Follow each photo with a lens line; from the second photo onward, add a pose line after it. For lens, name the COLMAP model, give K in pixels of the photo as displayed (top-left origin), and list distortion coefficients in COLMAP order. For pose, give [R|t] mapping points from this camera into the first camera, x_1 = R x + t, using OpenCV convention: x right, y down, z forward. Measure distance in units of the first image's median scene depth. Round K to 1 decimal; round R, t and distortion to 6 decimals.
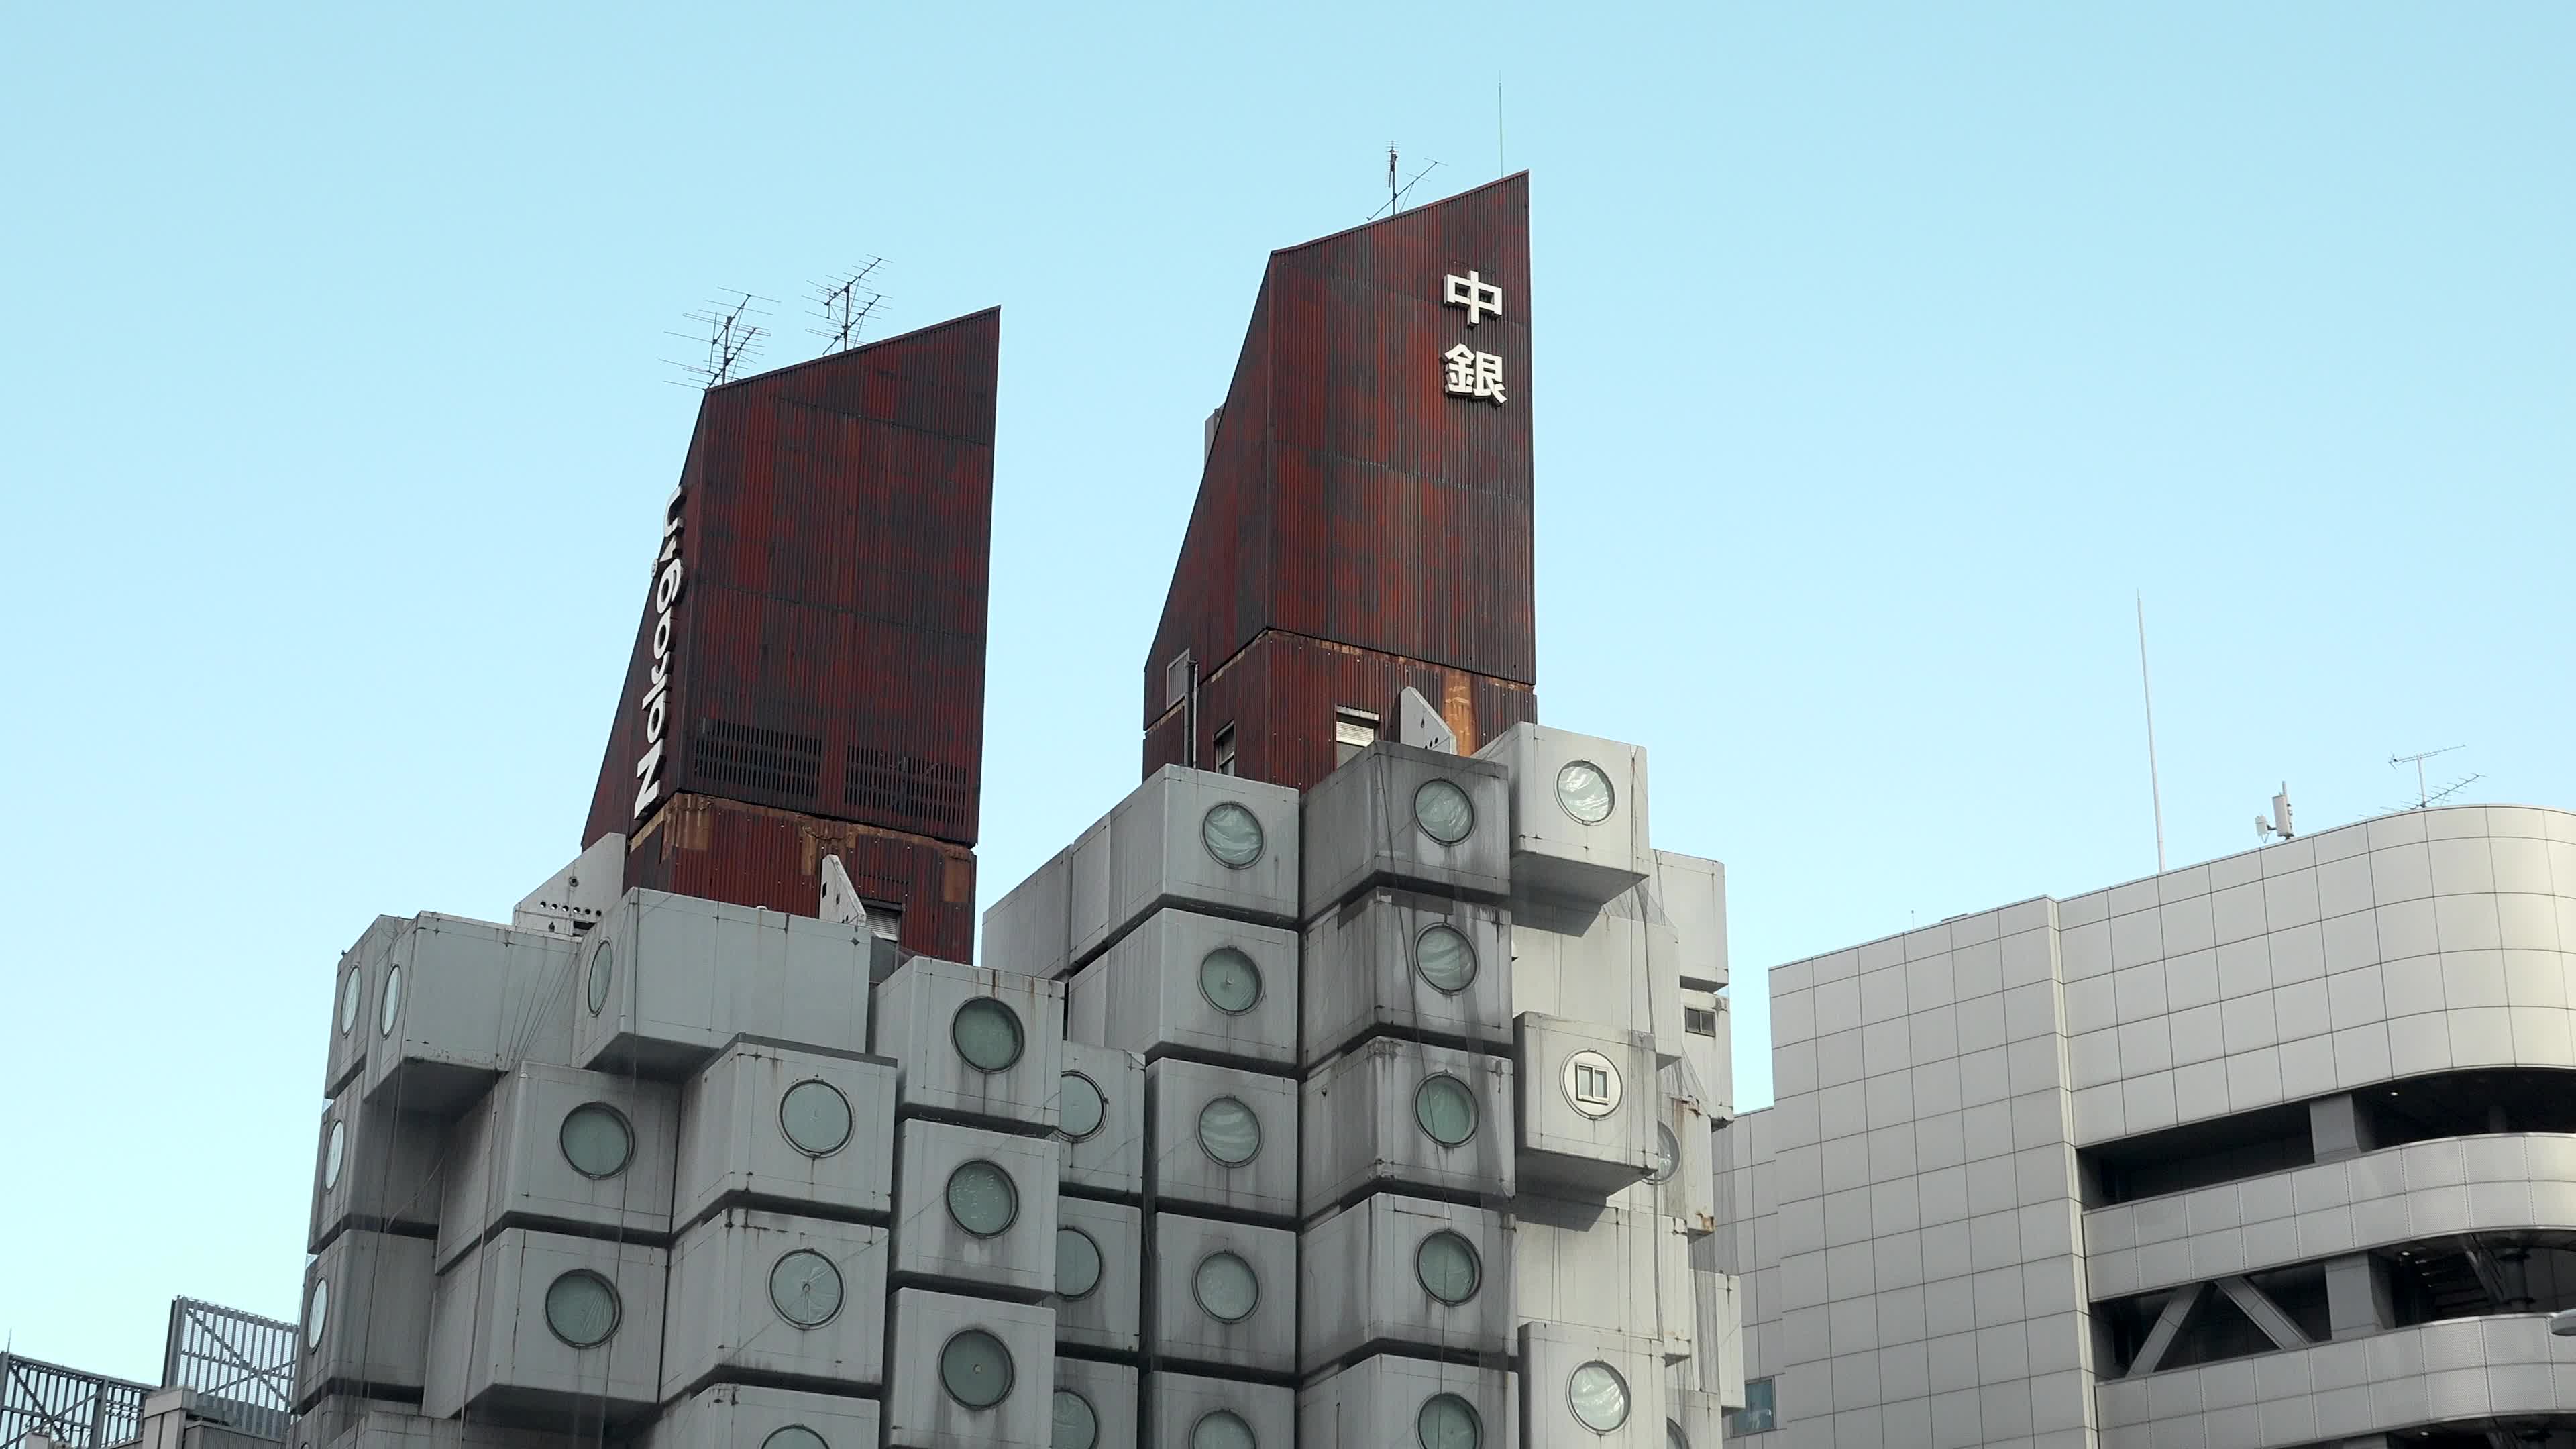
lens RADIAL K [[4117.7, 0, 1280.7], [0, 4117.7, 716.2], [0, 0, 1]] dist [0.031477, 0.000000]
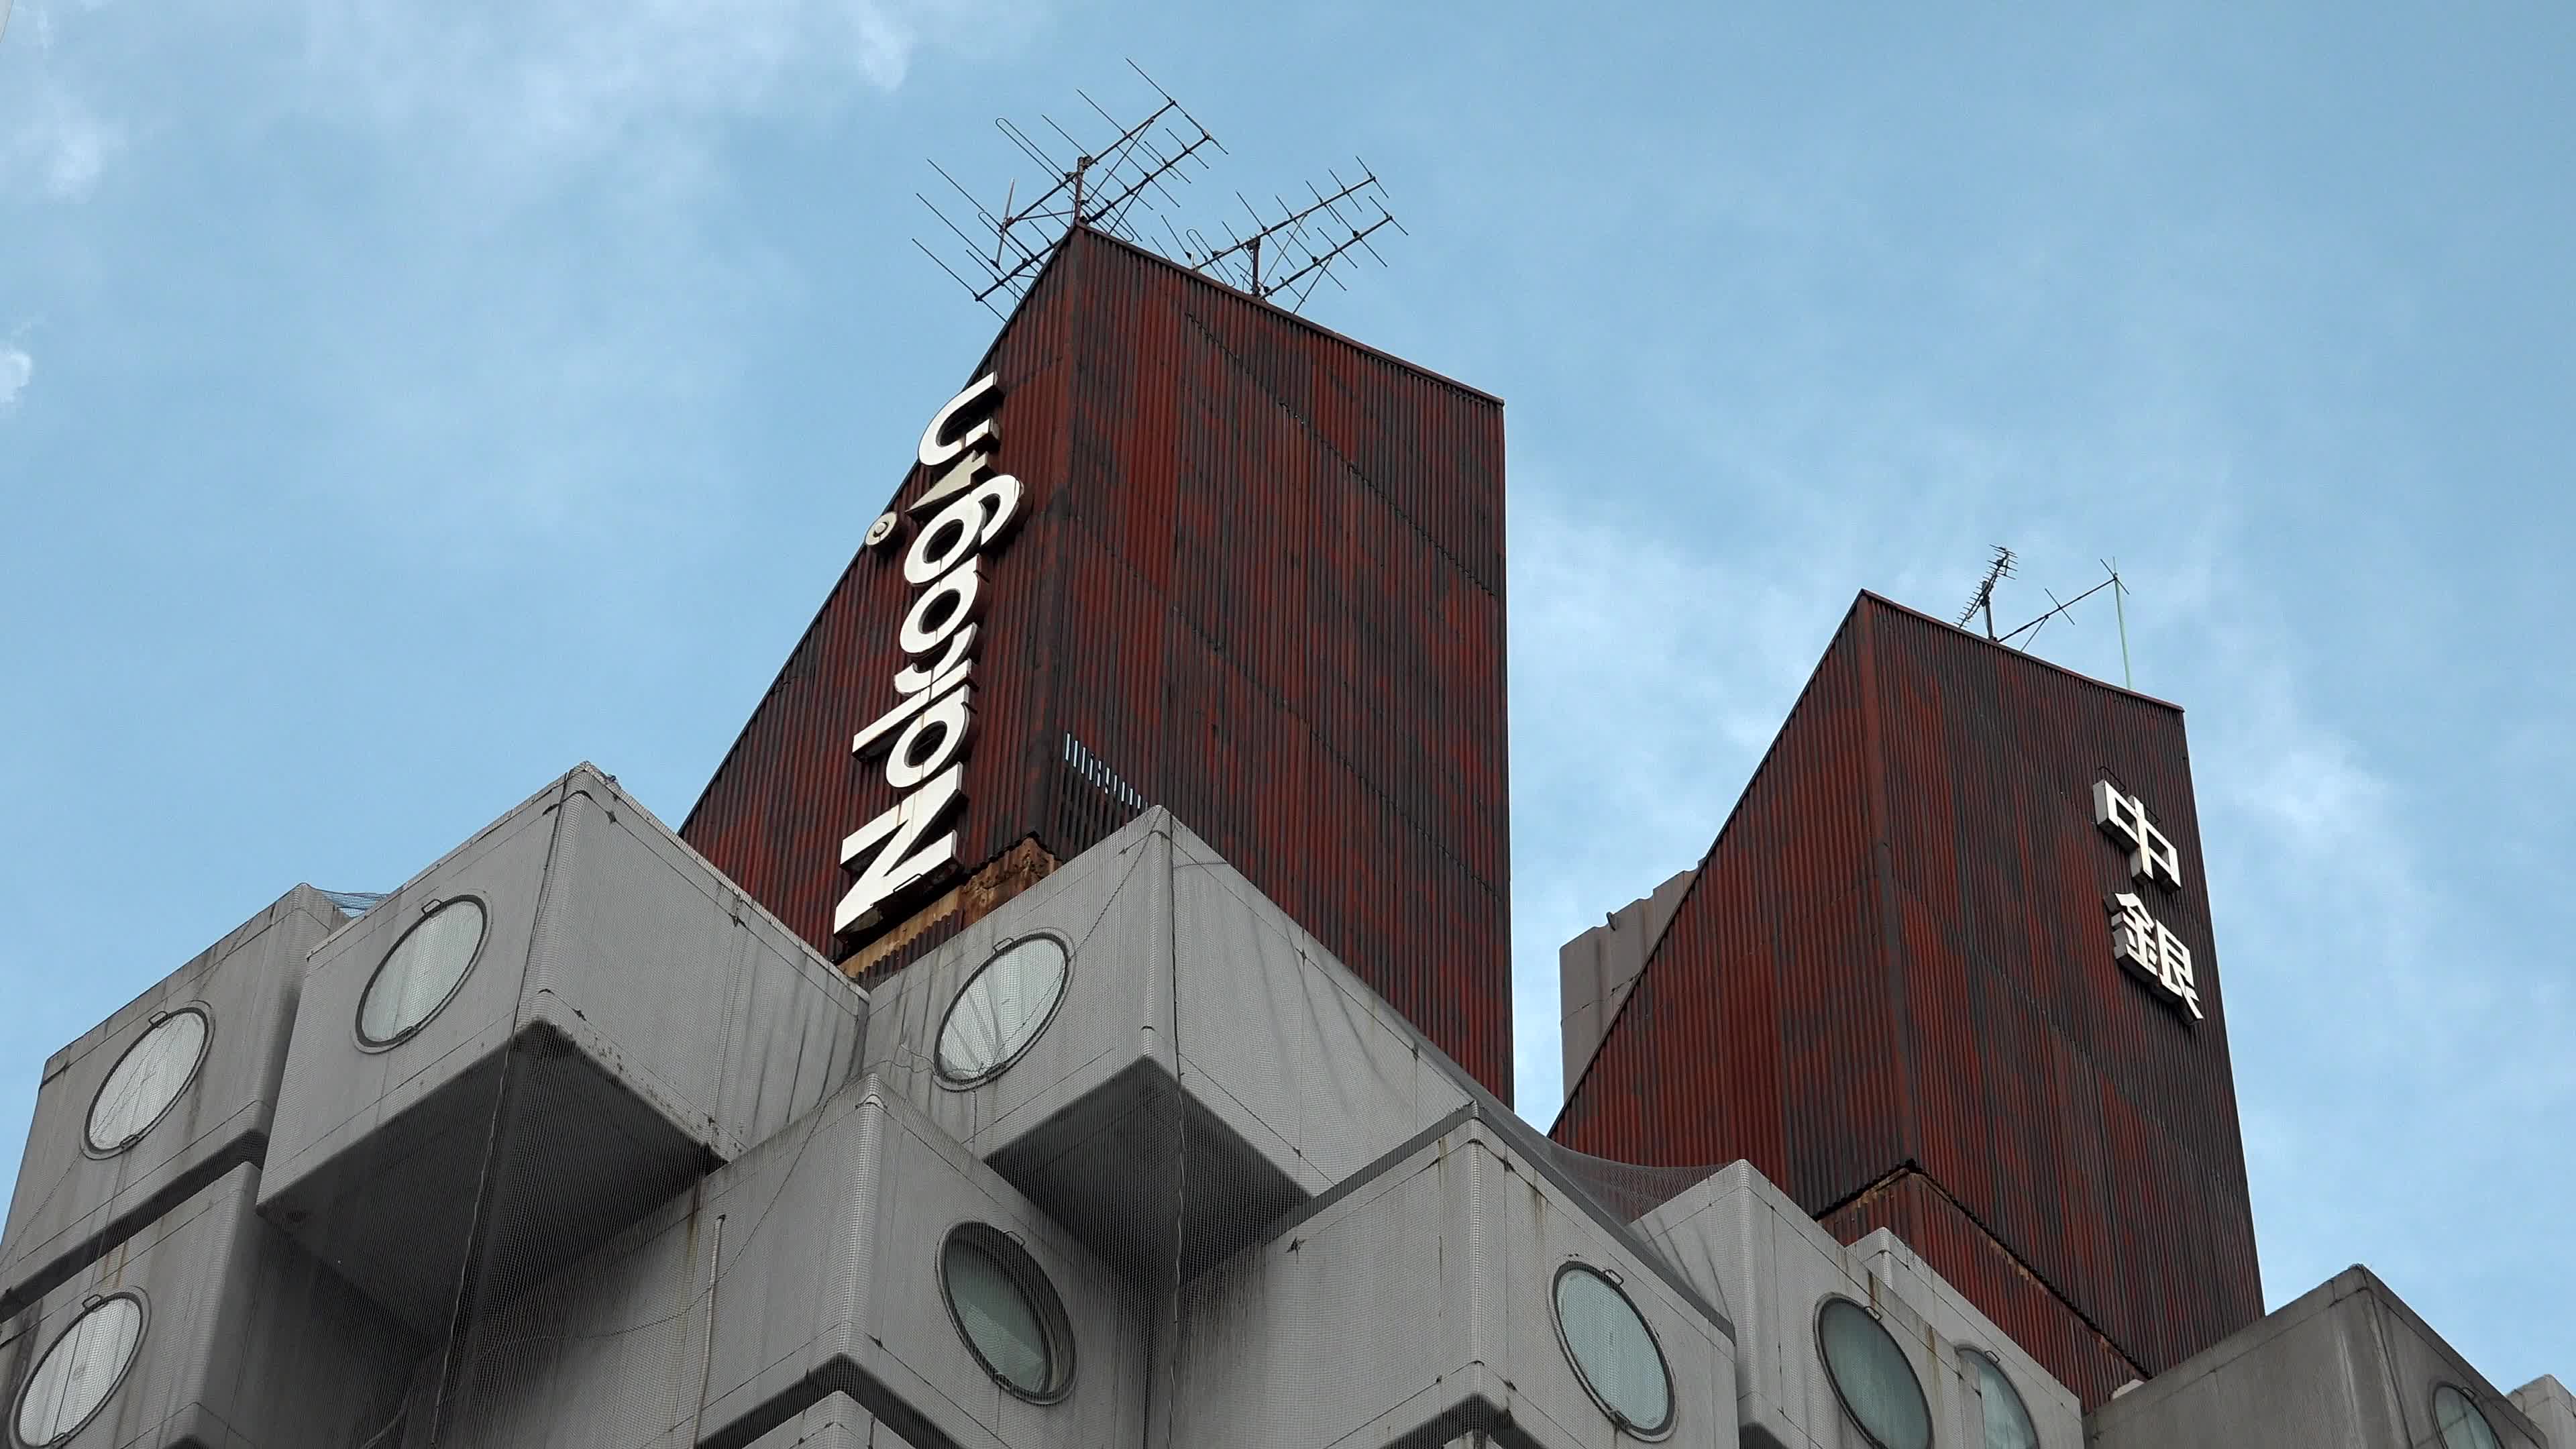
lens RADIAL K [[6222.0, 0, 1289.8], [0, 6222.0, 724.0], [0, 0, 1]] dist [0.196861, 0.000000]
pose [[0.921382, 0.300685, 0.246258, -0.273604], [-0.159995, 0.870877, -0.464730, 0.293163], [-0.354198, 0.388794, 0.850519, 0.417482]]
